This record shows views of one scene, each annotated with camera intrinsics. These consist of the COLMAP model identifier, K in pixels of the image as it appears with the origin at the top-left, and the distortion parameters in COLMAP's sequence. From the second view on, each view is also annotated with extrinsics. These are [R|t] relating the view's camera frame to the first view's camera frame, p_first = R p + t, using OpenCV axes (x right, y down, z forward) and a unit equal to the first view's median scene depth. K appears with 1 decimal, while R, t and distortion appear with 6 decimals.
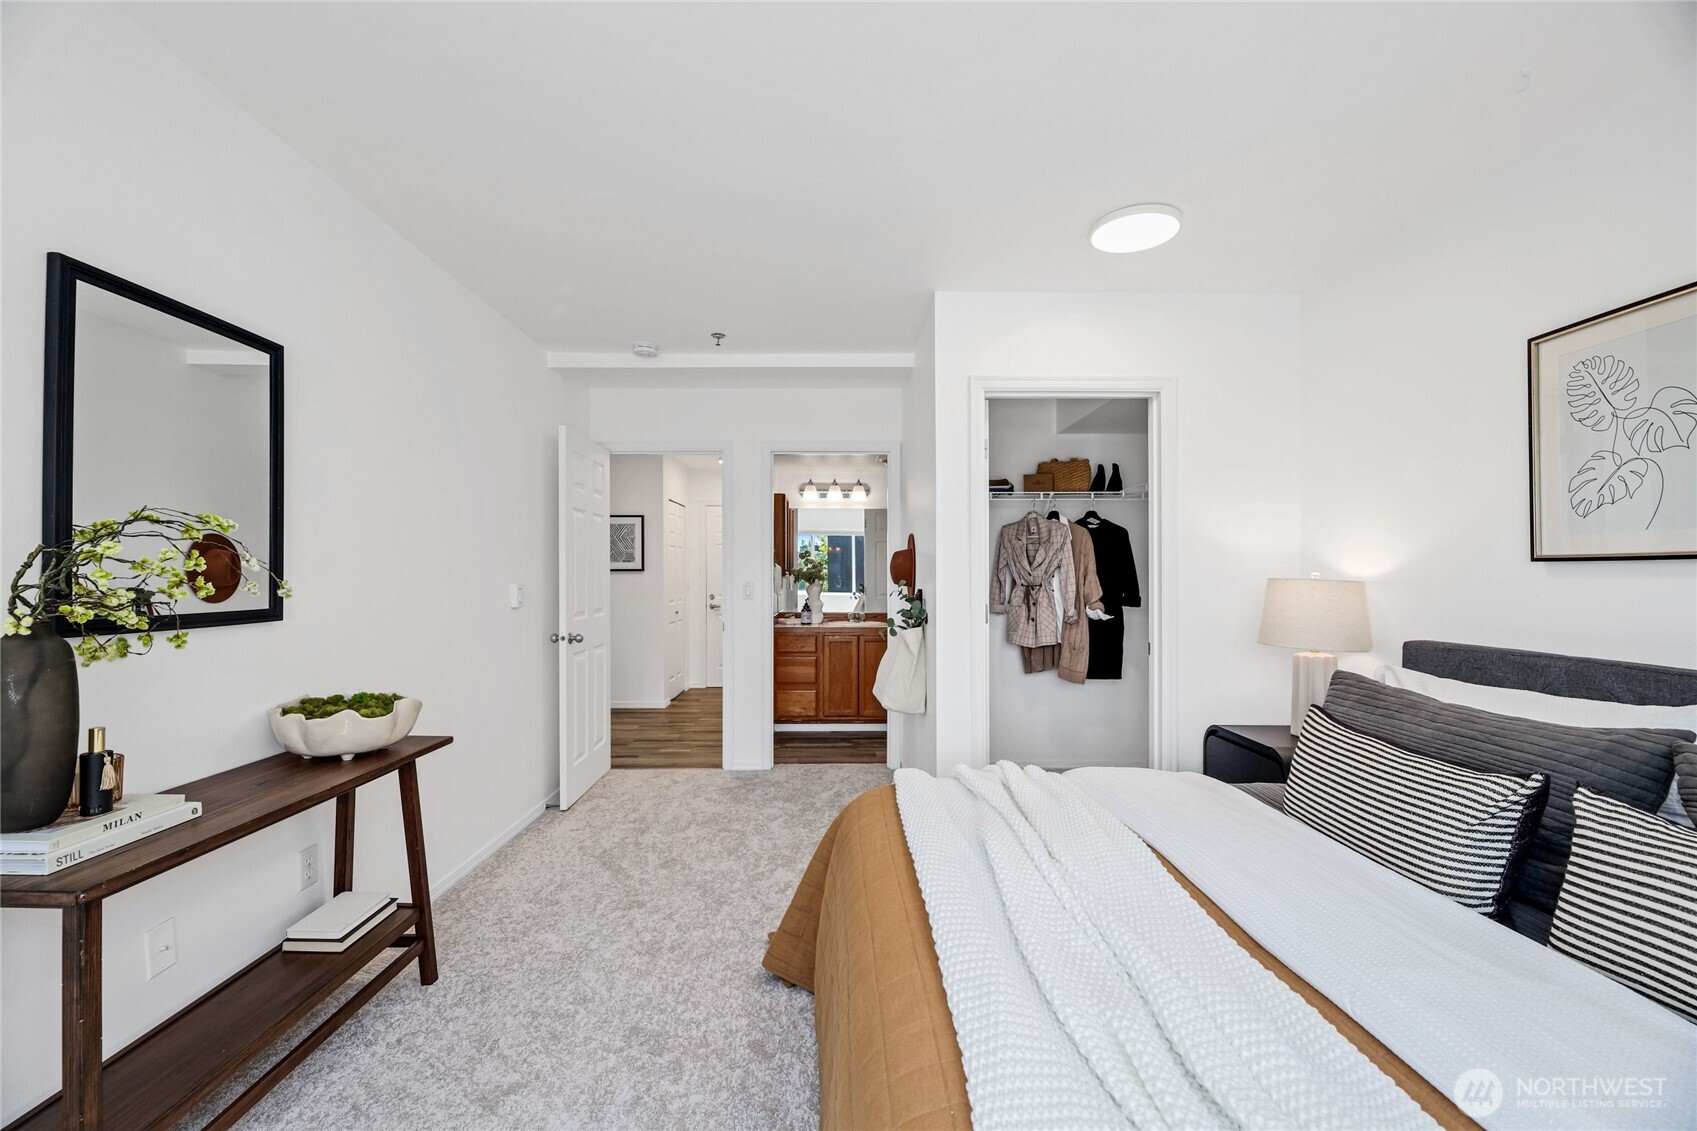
lens RADIAL K [[686.1, 0, 847.4], [0, 686.1, 557.1], [0, 0, 1]] dist [0.001814, -0.000030]
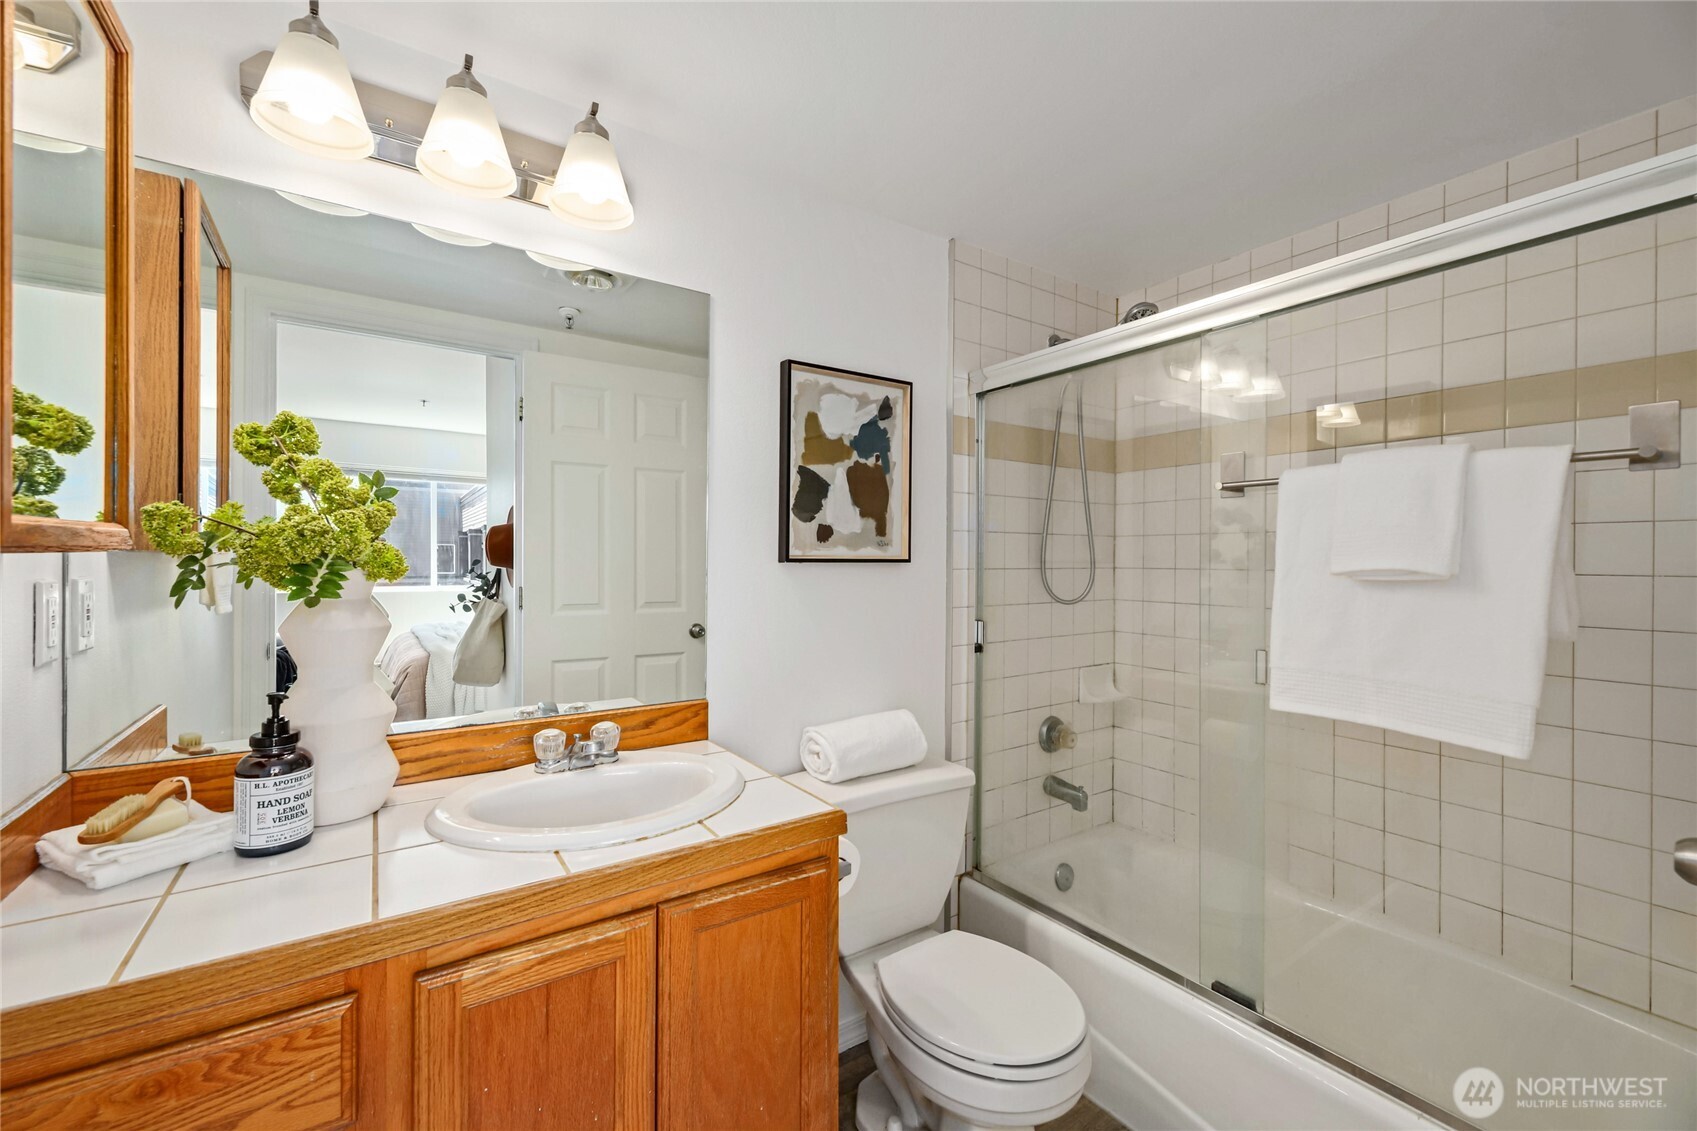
lens RADIAL K [[686.1, 0, 847.4], [0, 686.1, 557.1], [0, 0, 1]] dist [0.001814, -0.000030]
pose [[0.840057, 0.000986, 0.542497, -0.033059], [-0.012117, 0.999783, 0.016946, 0.023774], [-0.542362, -0.020809, 0.839887, 0.768017]]
